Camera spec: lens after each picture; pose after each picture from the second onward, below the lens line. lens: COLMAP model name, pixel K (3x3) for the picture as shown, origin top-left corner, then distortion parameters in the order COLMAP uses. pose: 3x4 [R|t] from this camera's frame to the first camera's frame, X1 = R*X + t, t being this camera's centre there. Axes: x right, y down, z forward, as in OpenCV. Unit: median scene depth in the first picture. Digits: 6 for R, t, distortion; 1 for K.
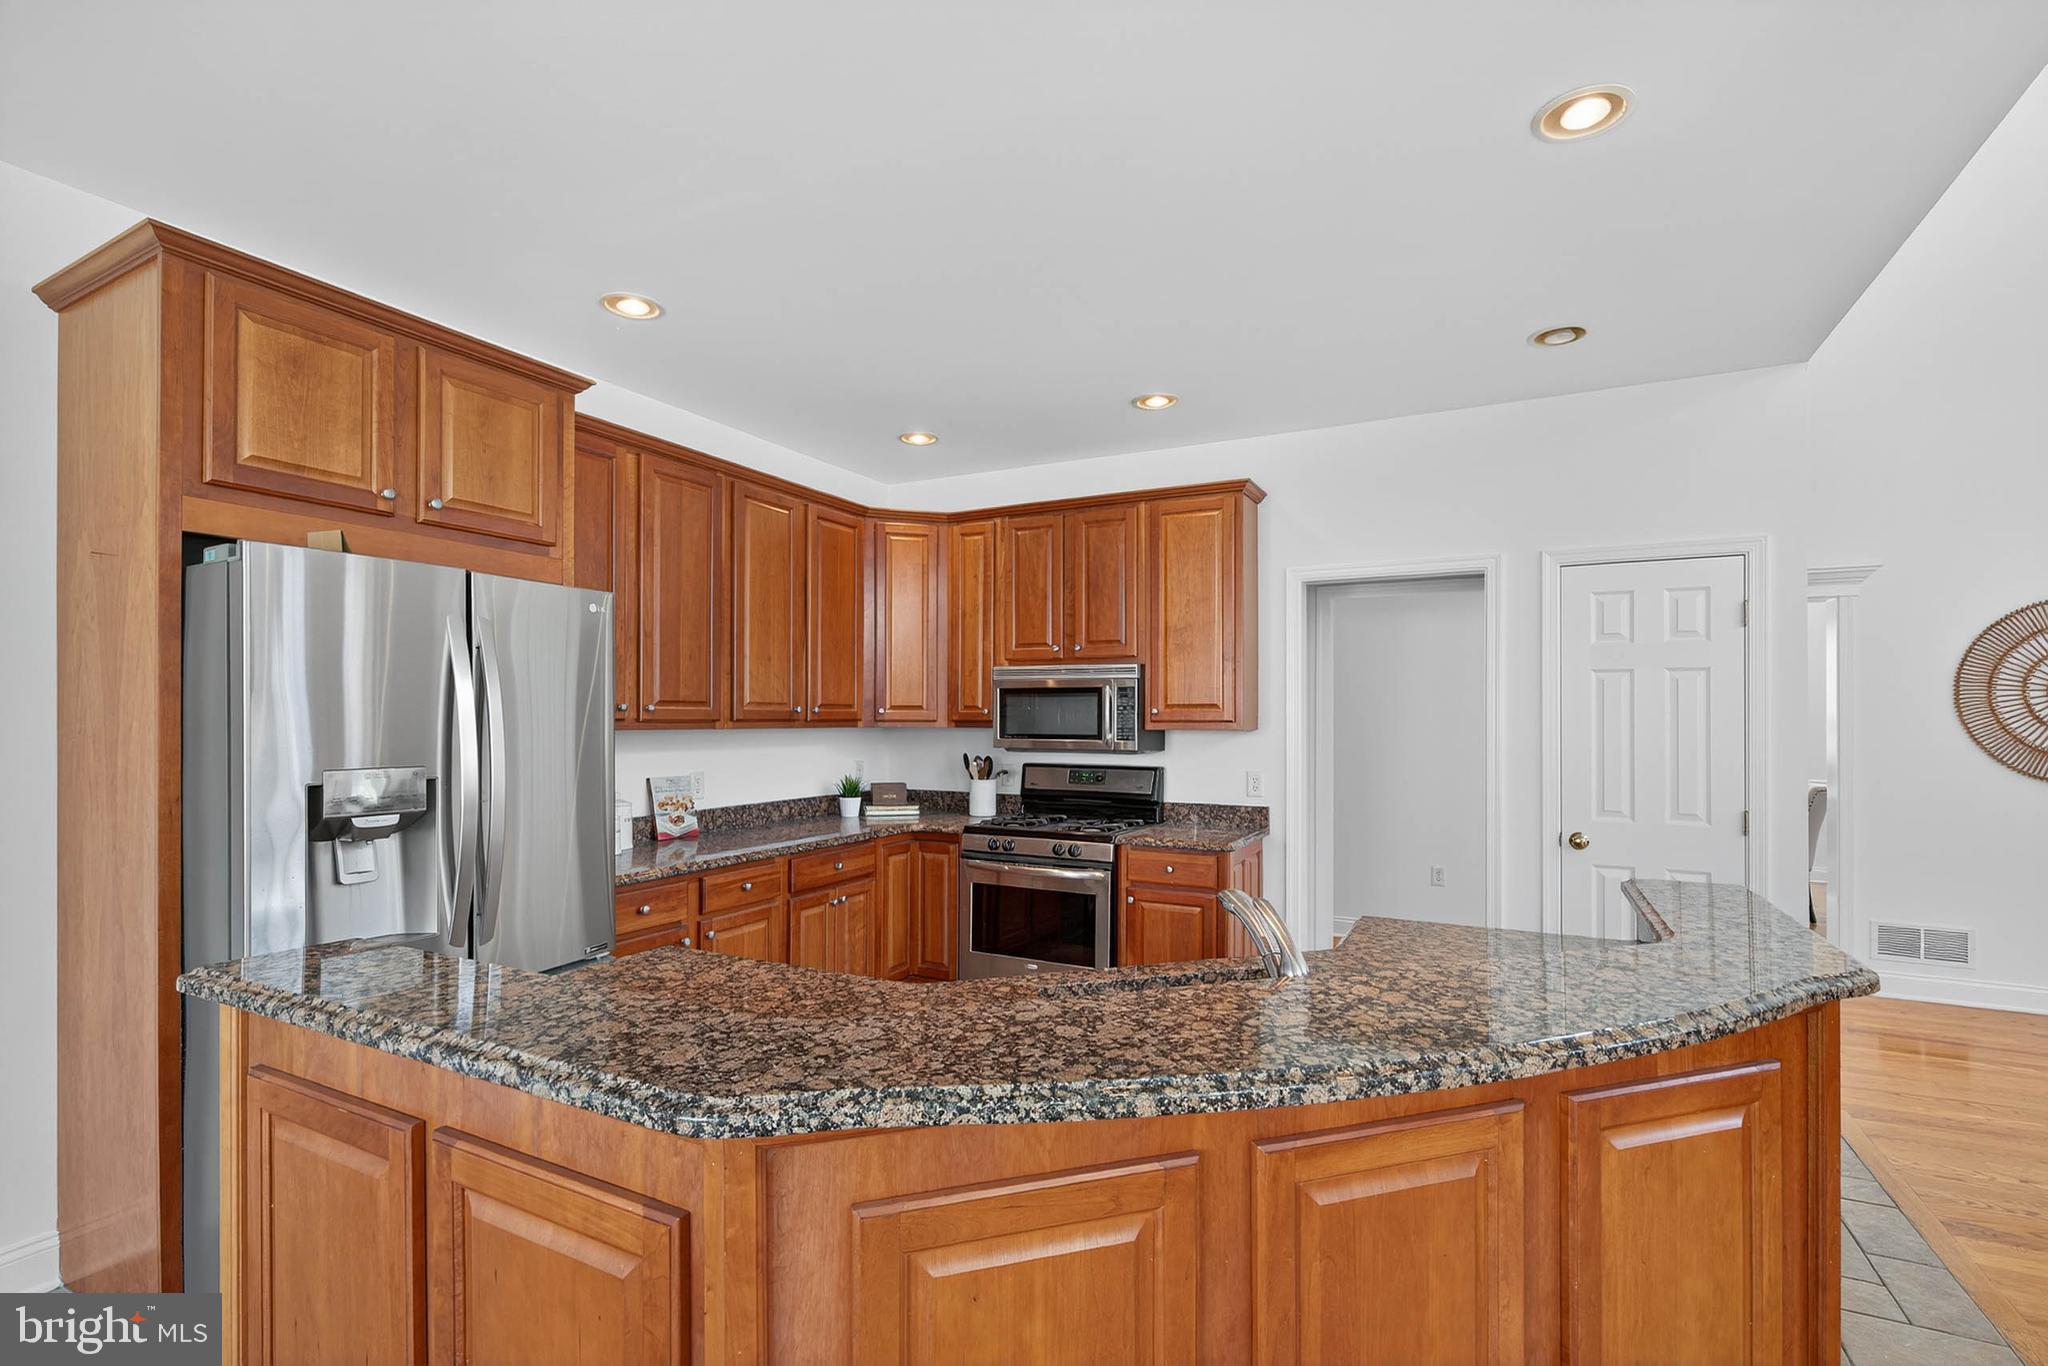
lens RADIAL K [[930.4, 0, 1025.6], [0, 930.4, 708.9], [0, 0, 1]] dist [0.010509, -0.000003]
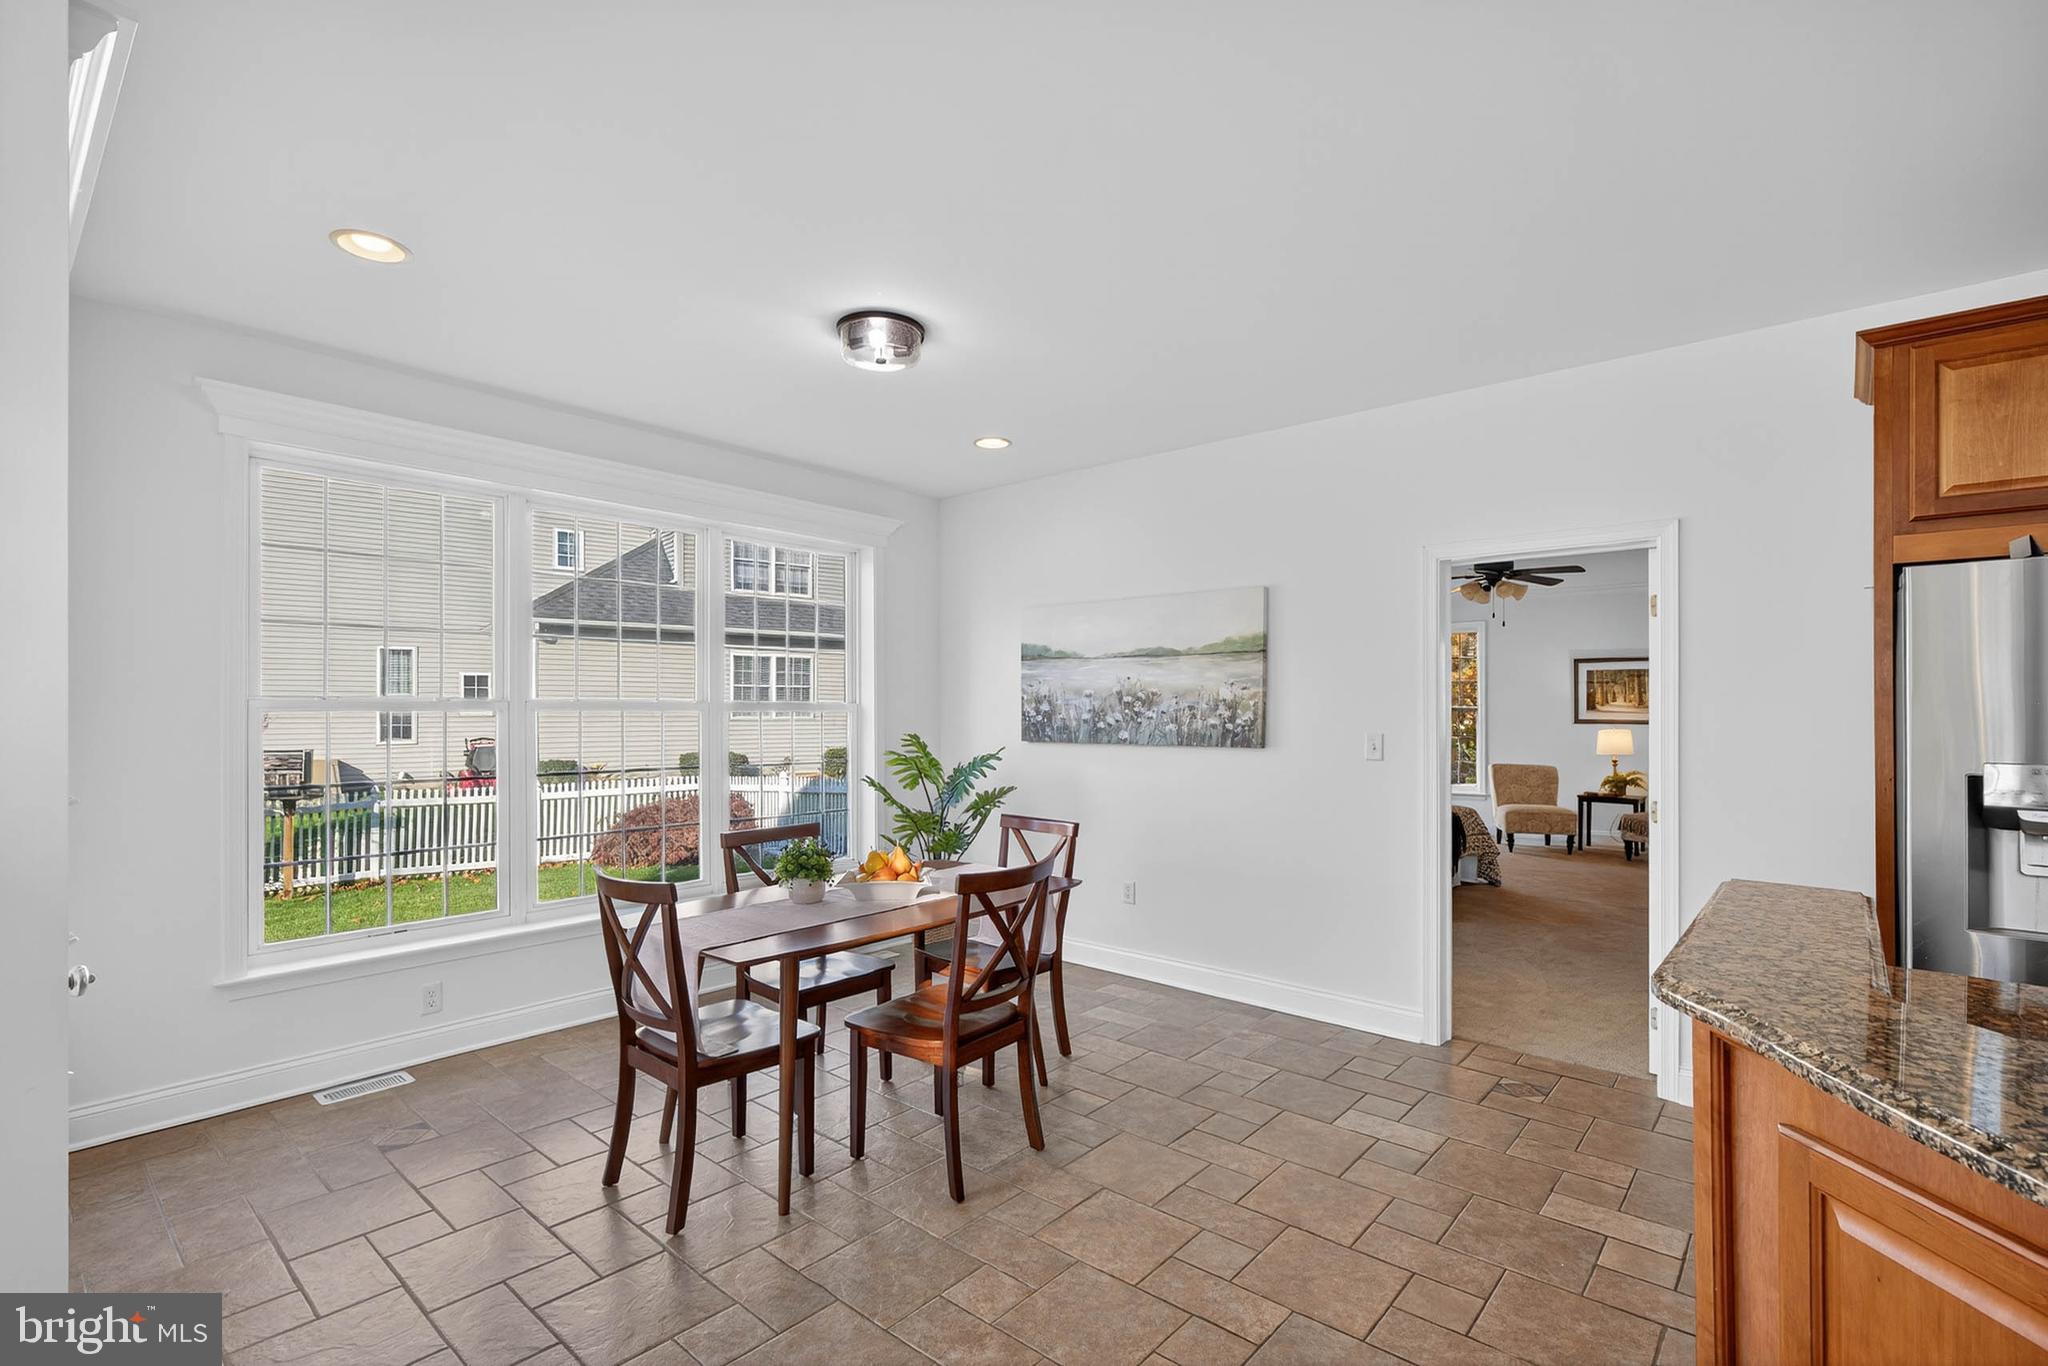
lens RADIAL K [[920.7, 0, 1031.8], [0, 920.7, 711.4], [0, 0, 1]] dist [-0.005573, -0.000307]
pose [[-0.226949, -0.001820, -0.973905, 0.324892], [0.006913, 0.999970, -0.003479, 0.001781], [0.973882, -0.007523, -0.226930, 0.093521]]
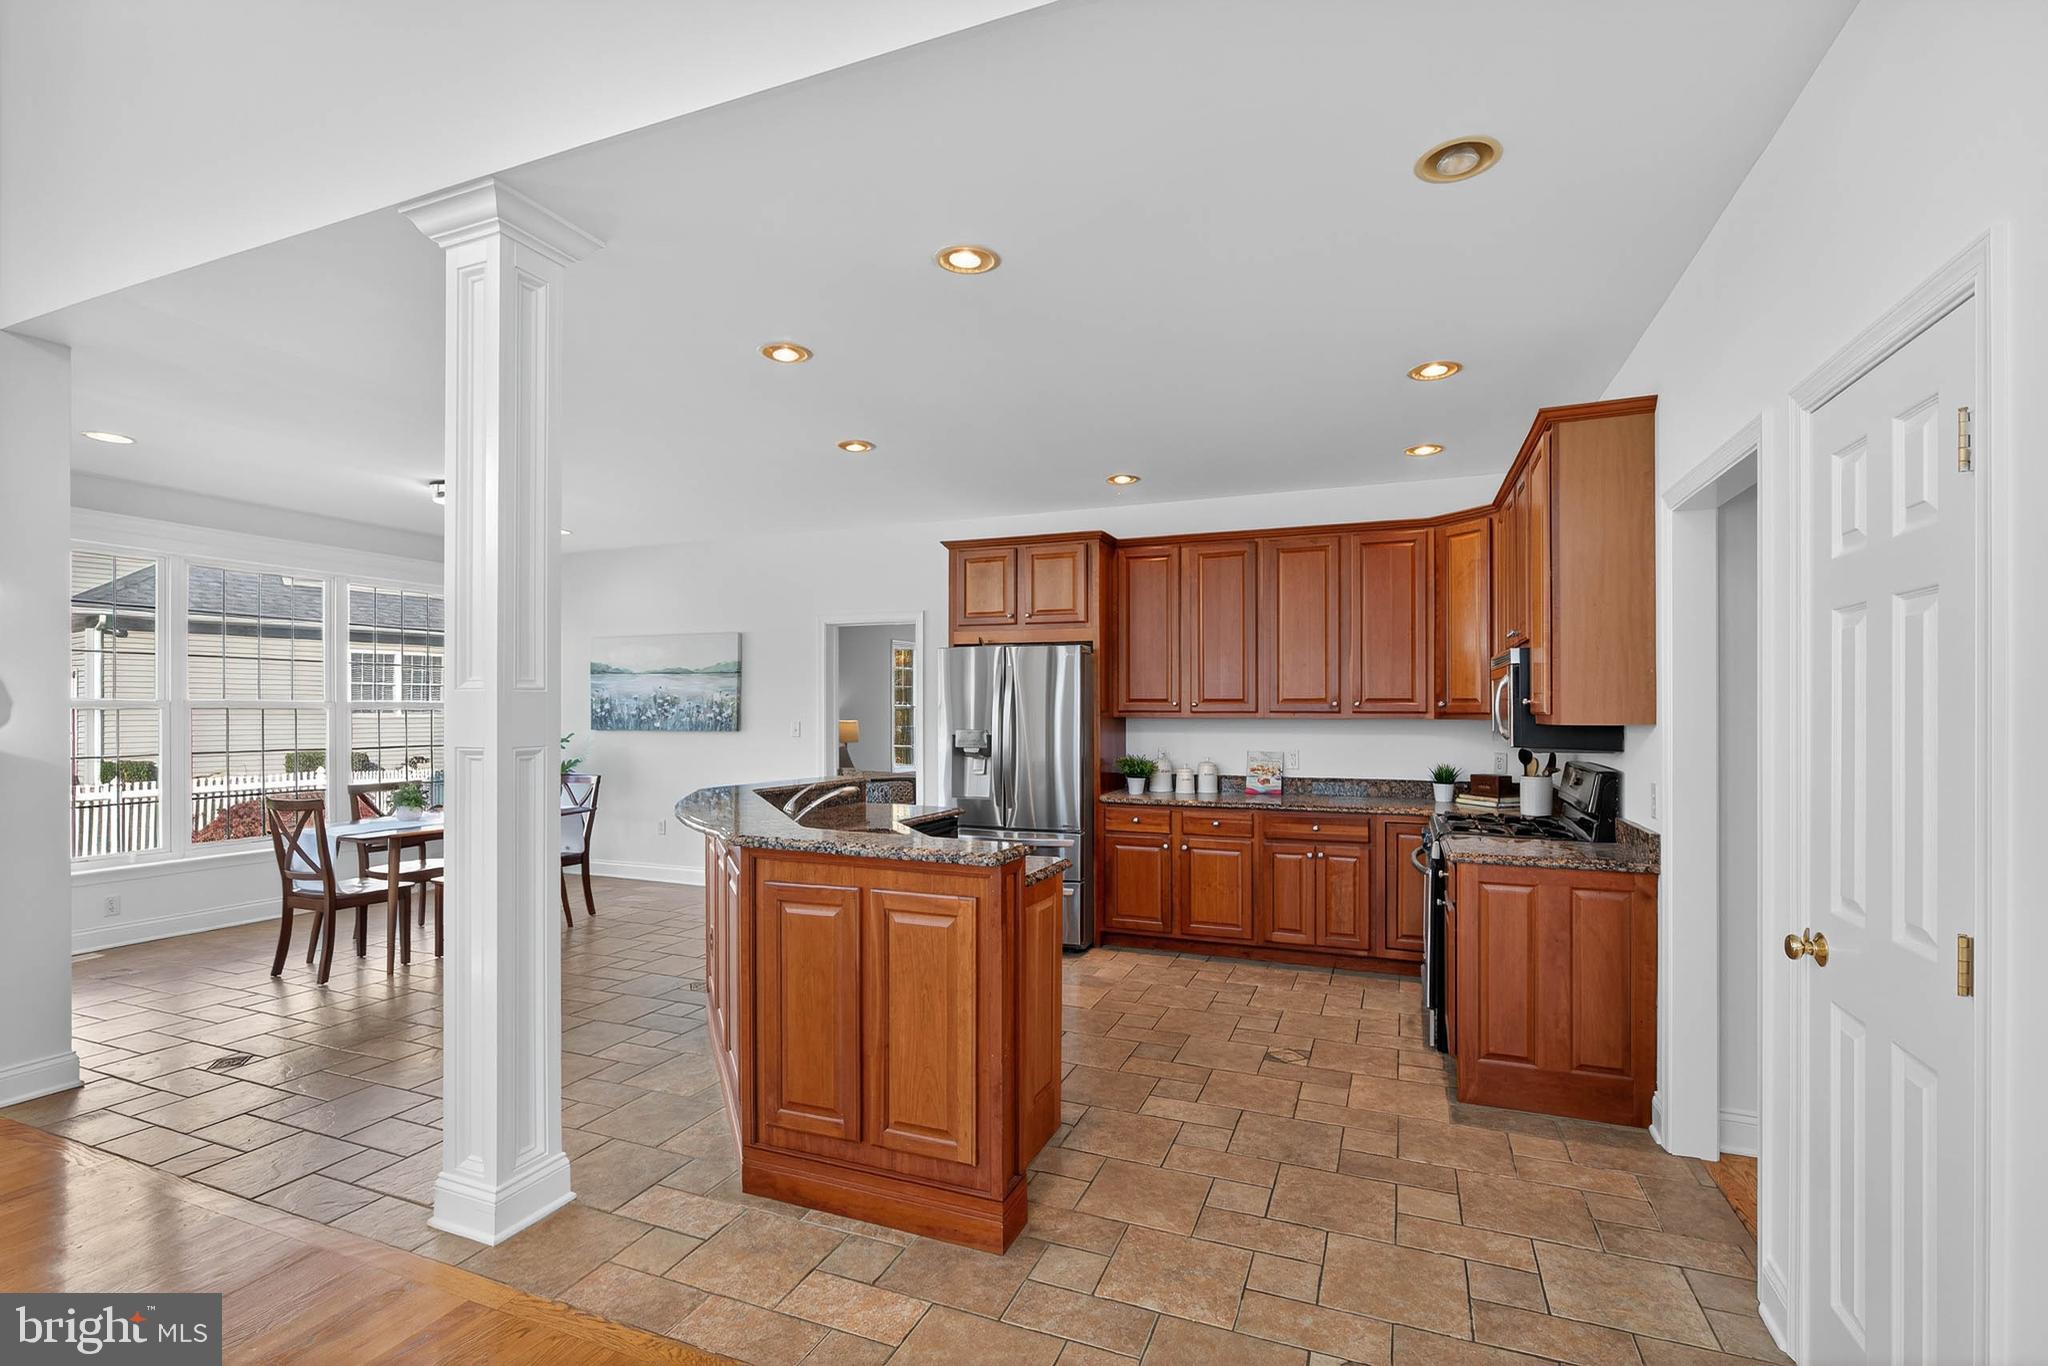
lens RADIAL K [[930.4, 0, 1025.6], [0, 930.4, 708.9], [0, 0, 1]] dist [0.010509, -0.000003]
pose [[0.085210, -0.004312, -0.996354, 1.152344], [0.006821, 0.999970, -0.003744, 0.011508], [0.996340, -0.006477, 0.085237, 0.573362]]
